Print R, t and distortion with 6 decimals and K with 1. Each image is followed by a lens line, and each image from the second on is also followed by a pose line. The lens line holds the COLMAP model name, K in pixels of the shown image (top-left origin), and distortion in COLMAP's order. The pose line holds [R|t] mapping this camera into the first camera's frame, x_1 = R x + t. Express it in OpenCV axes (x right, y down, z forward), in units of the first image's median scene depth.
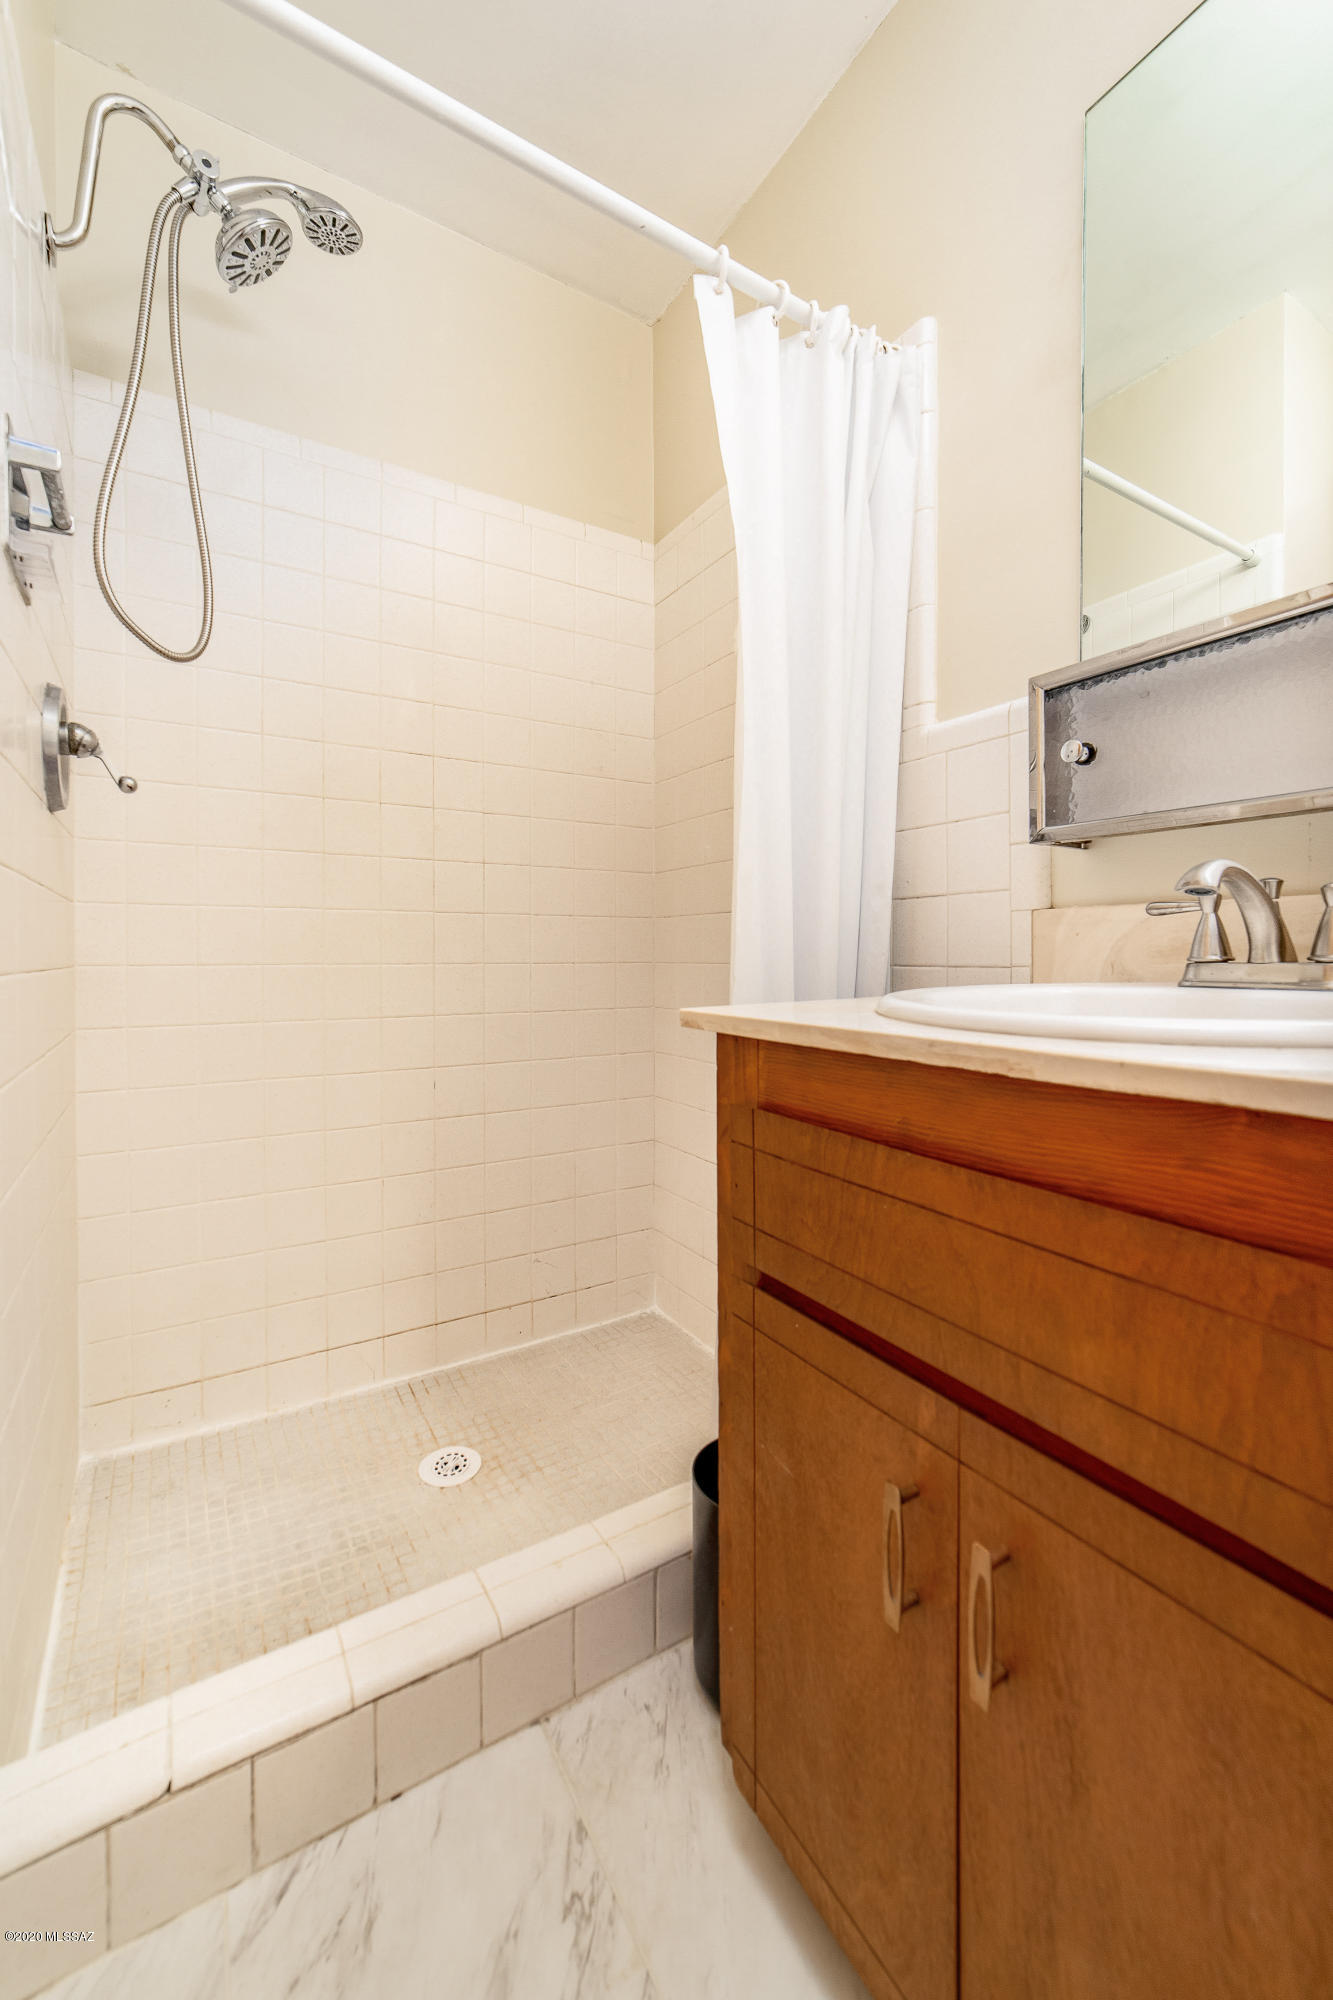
lens RADIAL K [[796.7, 0, 607.1], [0, 796.7, 975.9], [0, 0, 1]] dist [0.001398, 0.003373]
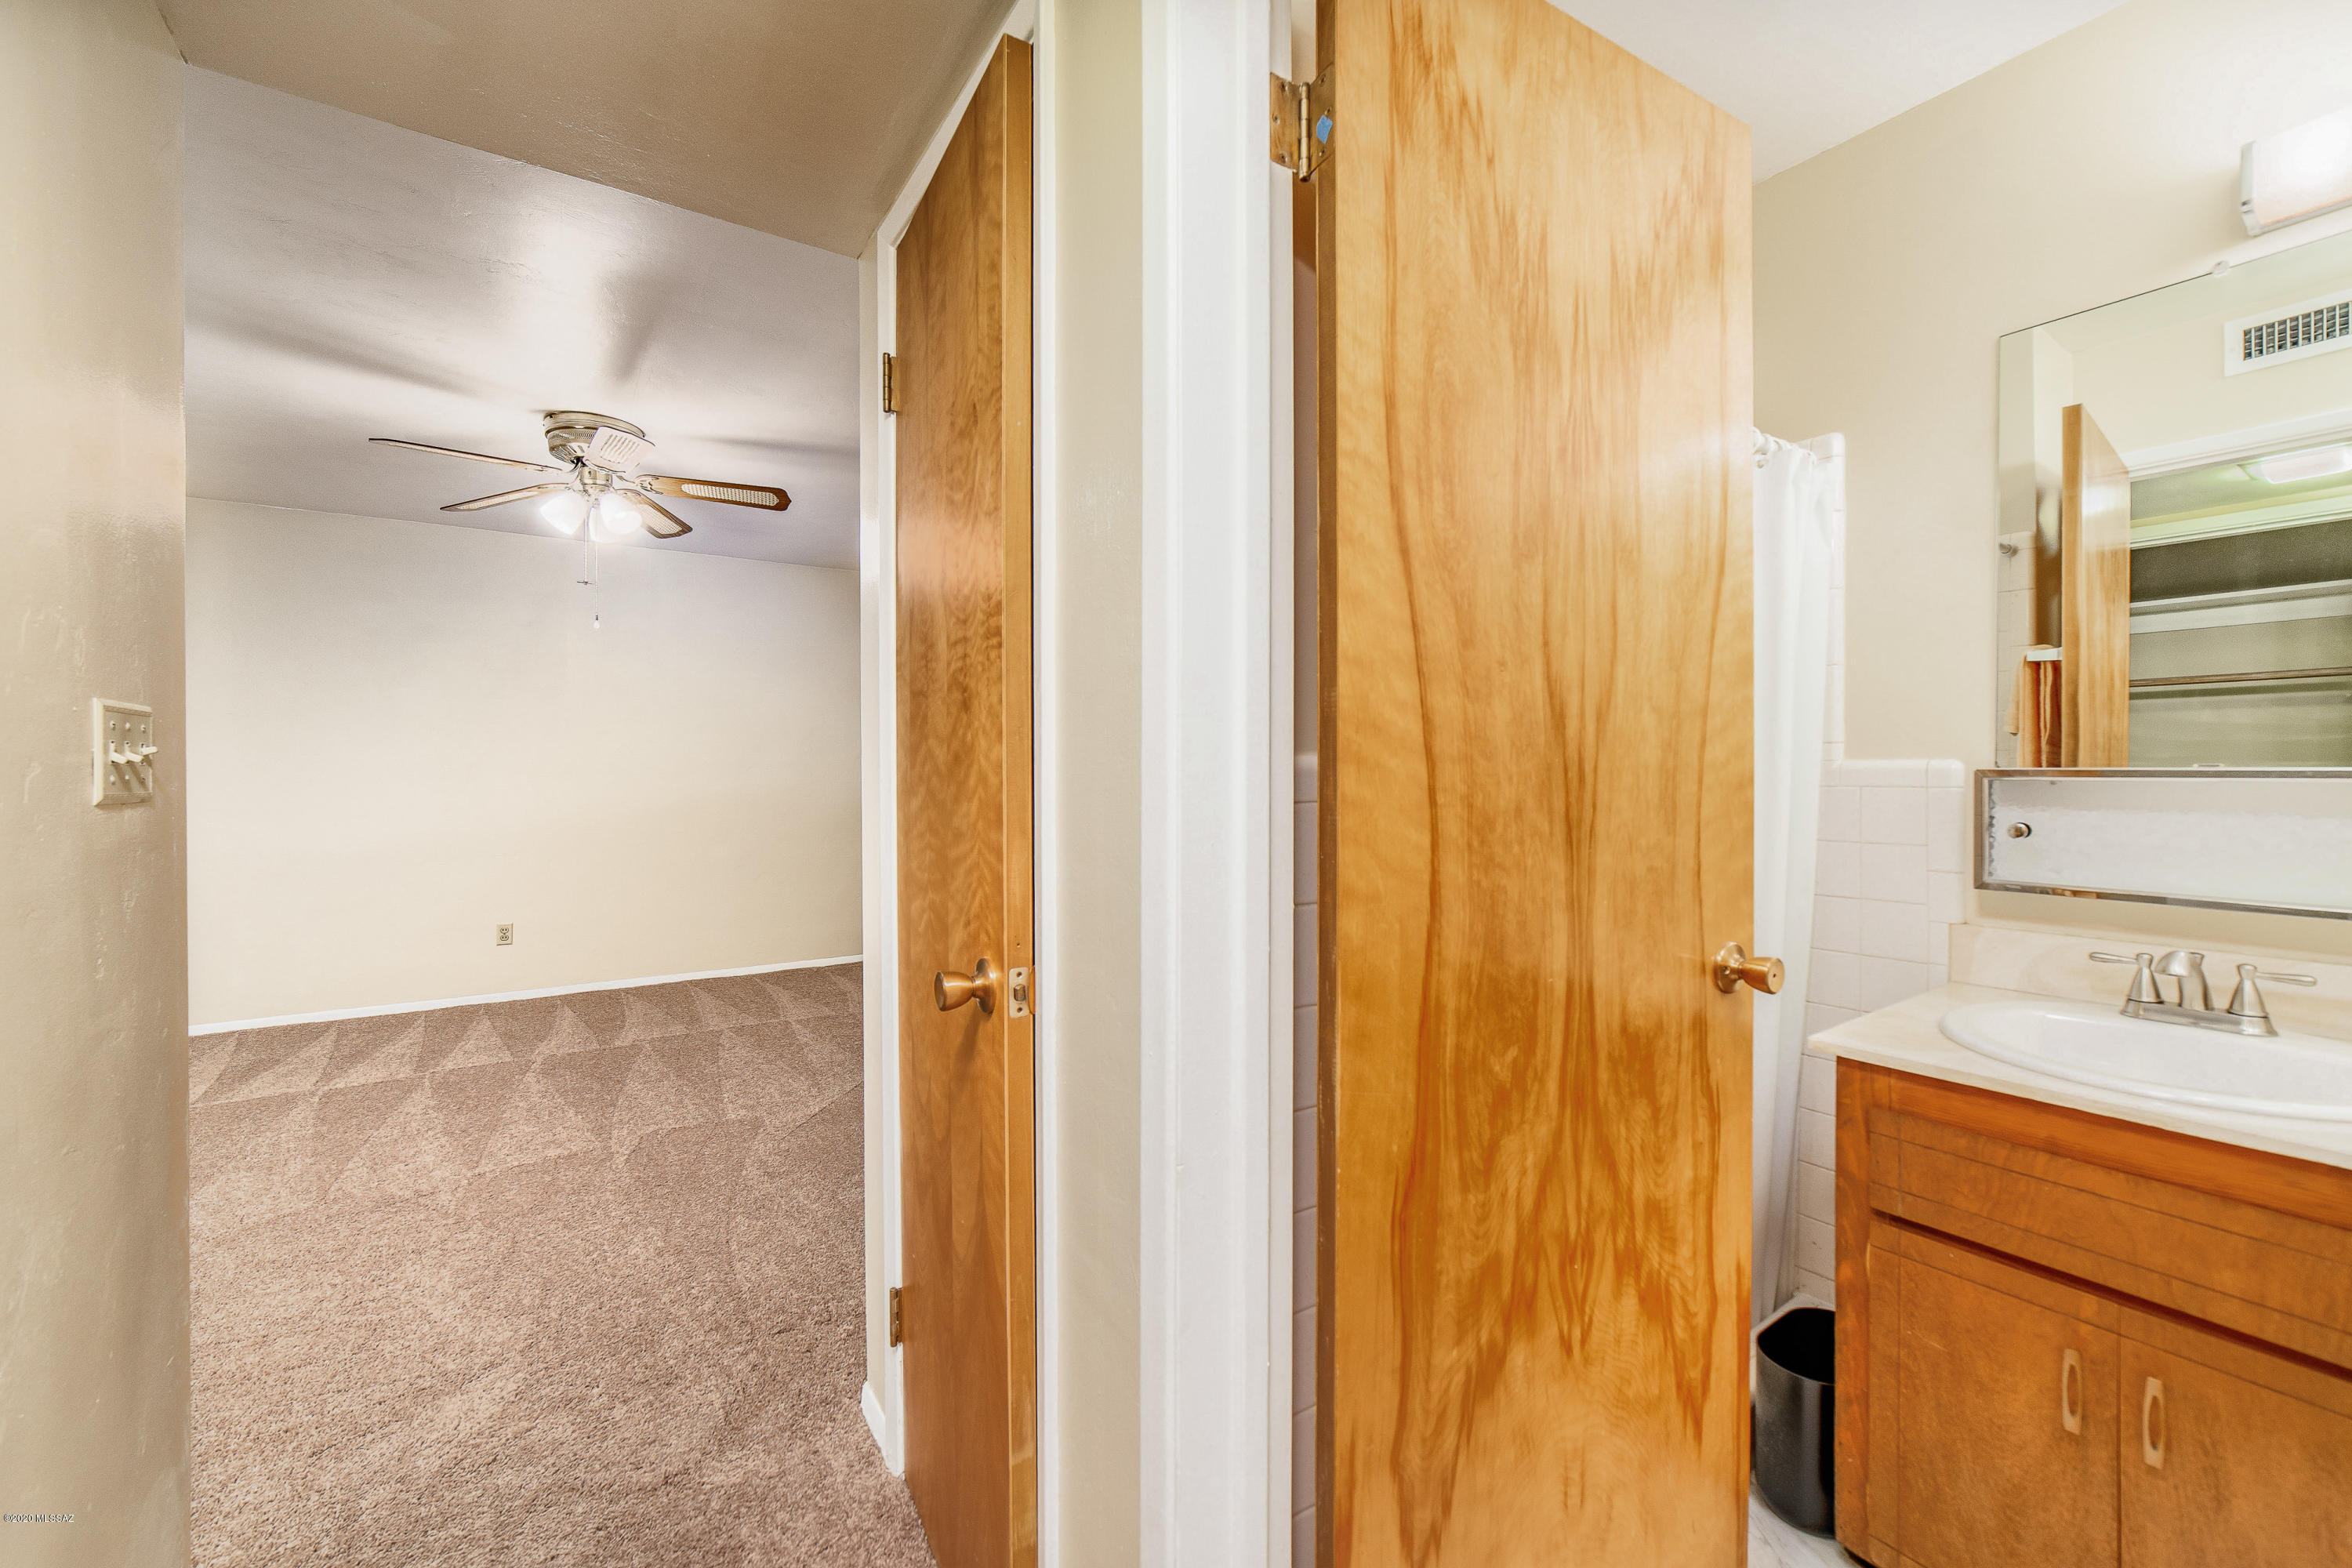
lens RADIAL K [[916.3, 0, 1161.4], [0, 916.3, 783.5], [0, 0, 1]] dist [-0.018314, 0.006501]
pose [[0.998930, -0.001838, 0.046204, -1.809515], [0.003080, 0.999635, -0.026834, -0.589610], [-0.046137, 0.026948, 0.998572, -0.975831]]
